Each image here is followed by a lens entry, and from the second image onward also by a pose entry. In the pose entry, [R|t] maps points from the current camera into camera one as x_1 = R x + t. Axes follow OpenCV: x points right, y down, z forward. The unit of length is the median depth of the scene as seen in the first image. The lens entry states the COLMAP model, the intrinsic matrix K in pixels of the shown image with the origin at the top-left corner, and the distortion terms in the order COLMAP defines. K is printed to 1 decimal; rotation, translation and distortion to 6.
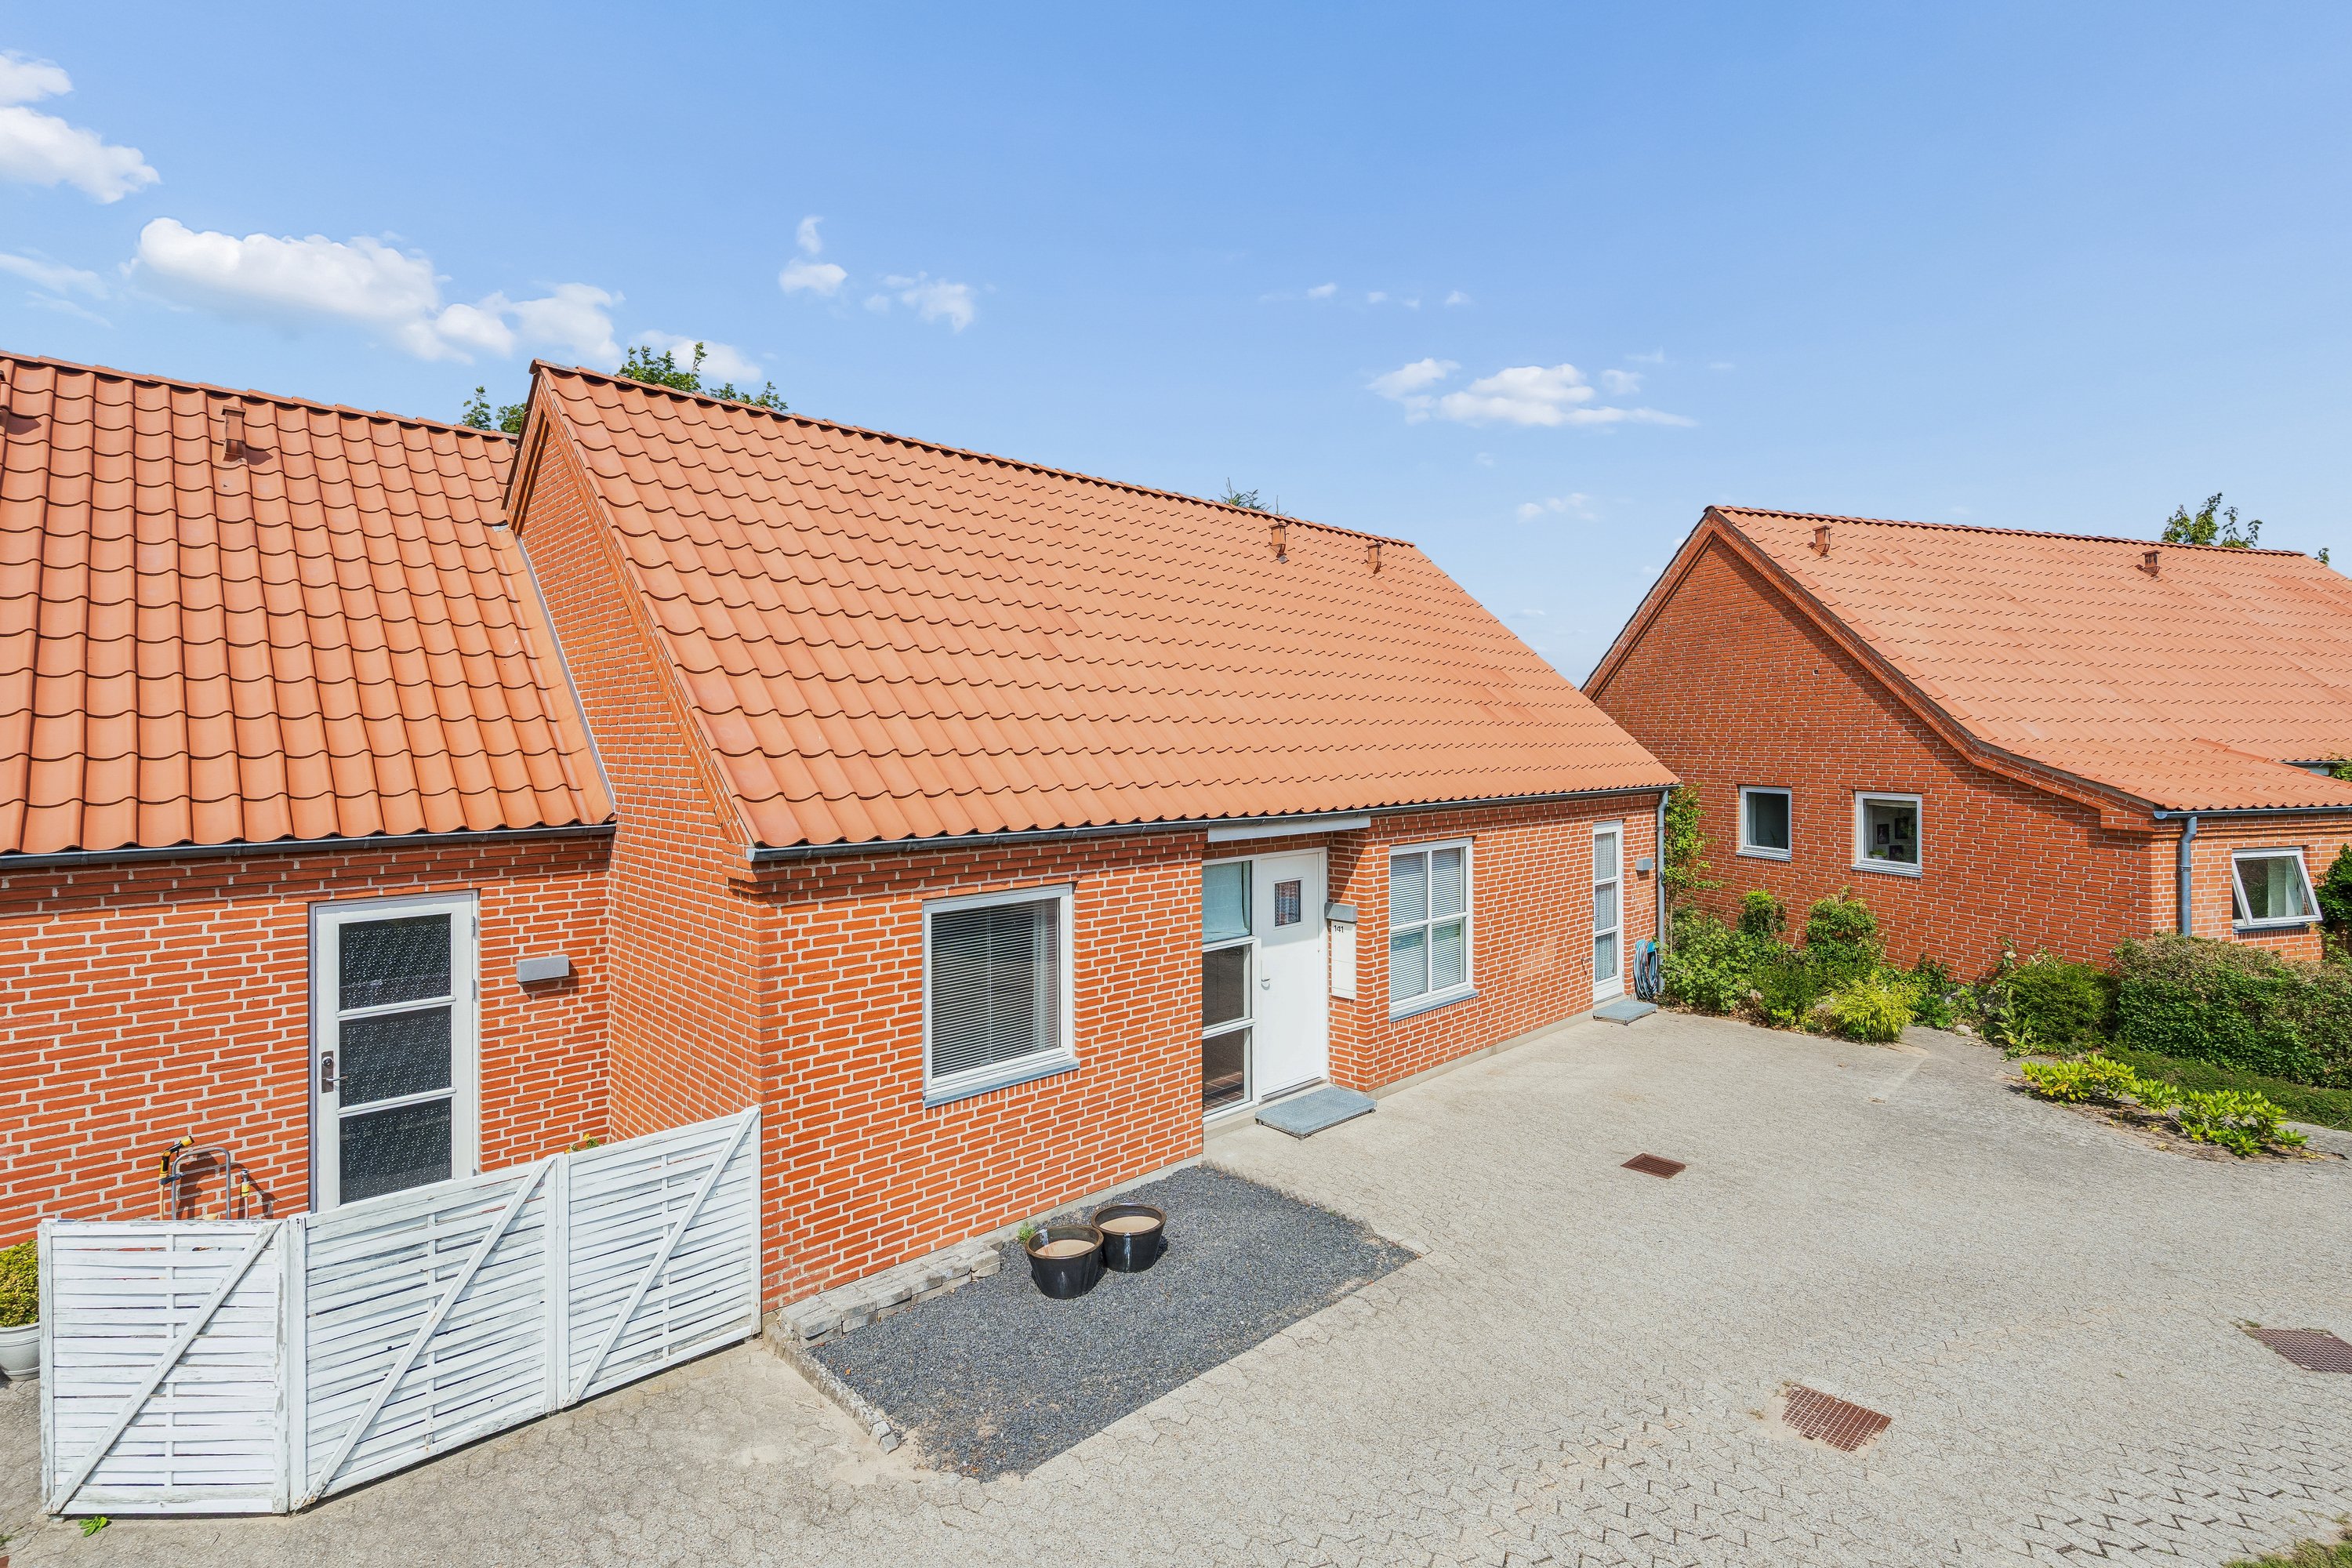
lens RADIAL K [[1096.9, 0, 1175.0], [0, 1096.9, 720.6], [0, 0, 1]] dist [-0.010936, 0.006376]
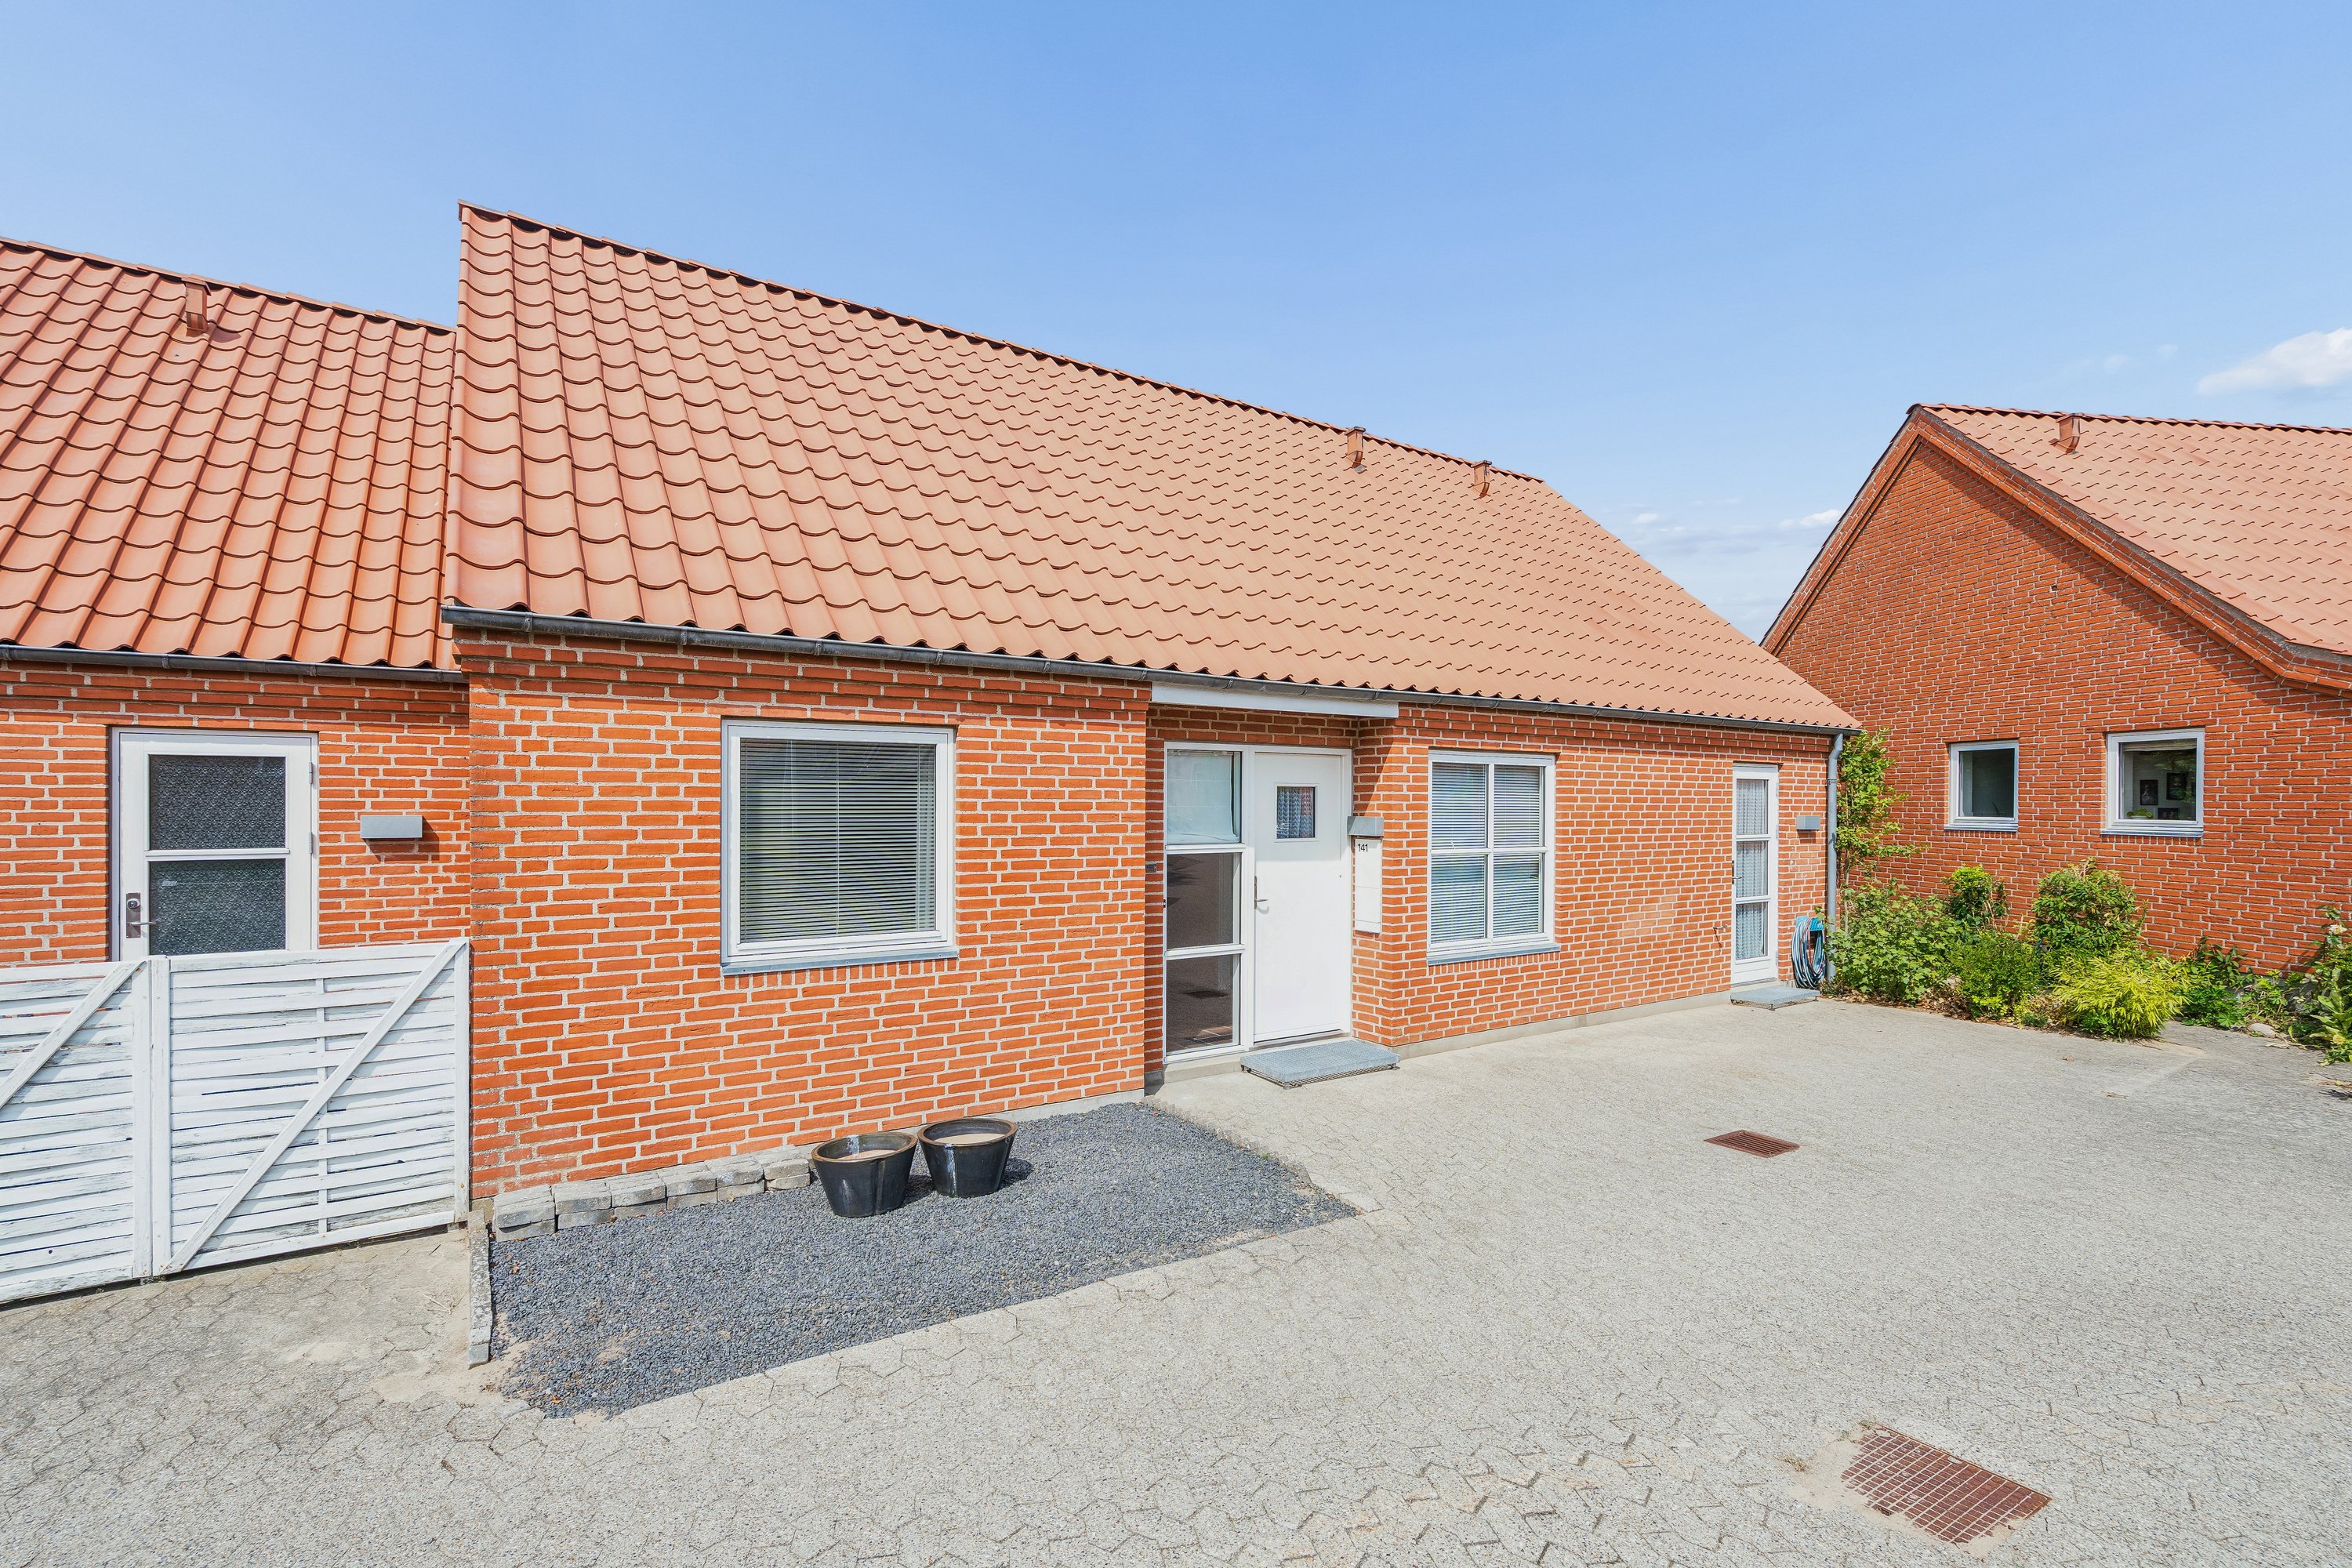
lens RADIAL K [[1073.5, 0, 1176.0], [0, 1073.5, 784.0], [0, 0, 1]] dist [-0.003793, 0.001434]
pose [[0.983698, 0.005646, -0.179738, 0.206188], [-0.003608, 0.999925, 0.011663, 0.176983], [0.179790, -0.010824, 0.983645, 0.252115]]
